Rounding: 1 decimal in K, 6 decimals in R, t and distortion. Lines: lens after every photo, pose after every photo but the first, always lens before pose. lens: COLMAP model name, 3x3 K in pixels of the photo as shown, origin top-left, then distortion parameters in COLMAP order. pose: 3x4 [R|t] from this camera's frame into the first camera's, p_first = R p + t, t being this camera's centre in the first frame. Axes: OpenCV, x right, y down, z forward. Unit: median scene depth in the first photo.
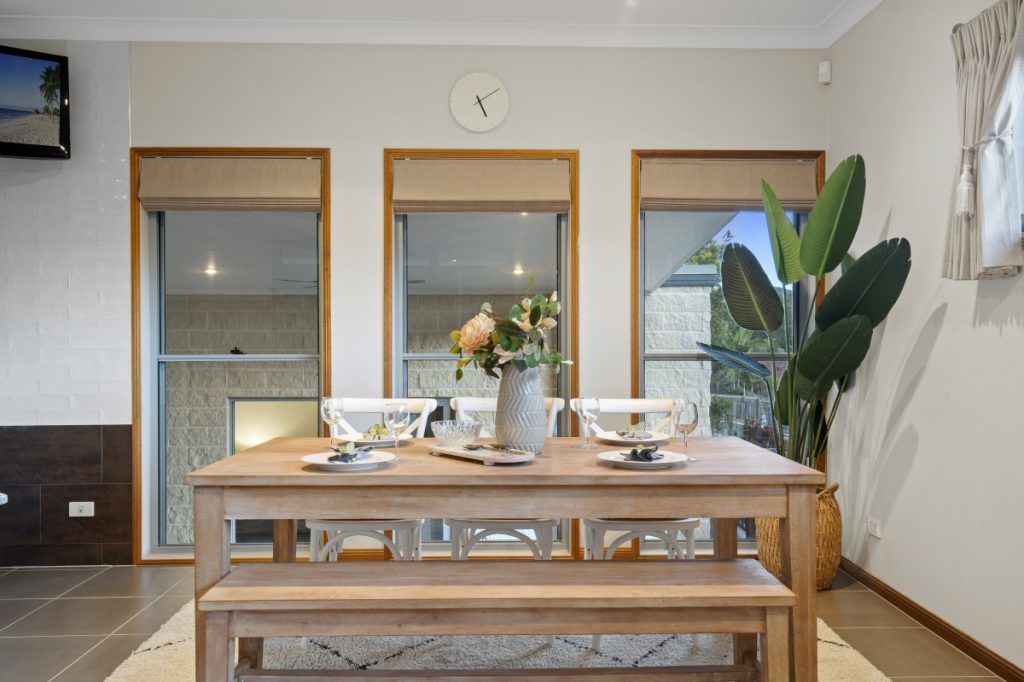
lens RADIAL K [[793.1, 0, 514.5], [0, 793.1, 334.1], [0, 0, 1]] dist [0.014402, 0.001793]
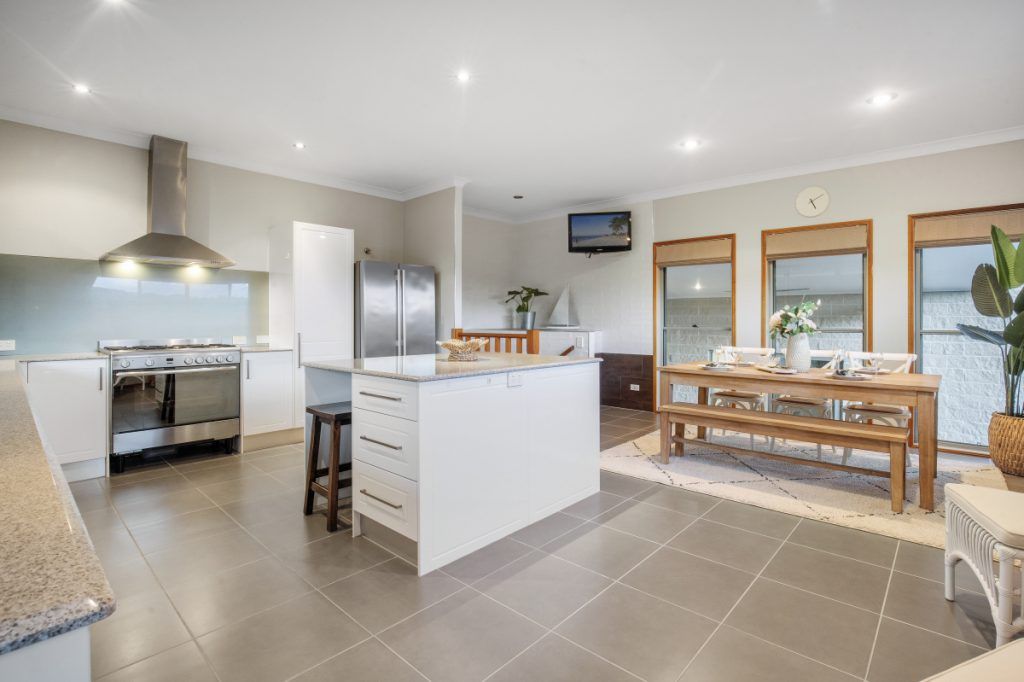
lens RADIAL K [[487.9, 0, 512.0], [0, 487.9, 341.0], [0, 0, 1]] dist [-0.021587, 0.000275]
pose [[0.710195, 0.033929, -0.703186, 0.278697], [0.001160, 0.998780, 0.049363, -0.004925], [0.704004, -0.035873, 0.709290, -0.388918]]
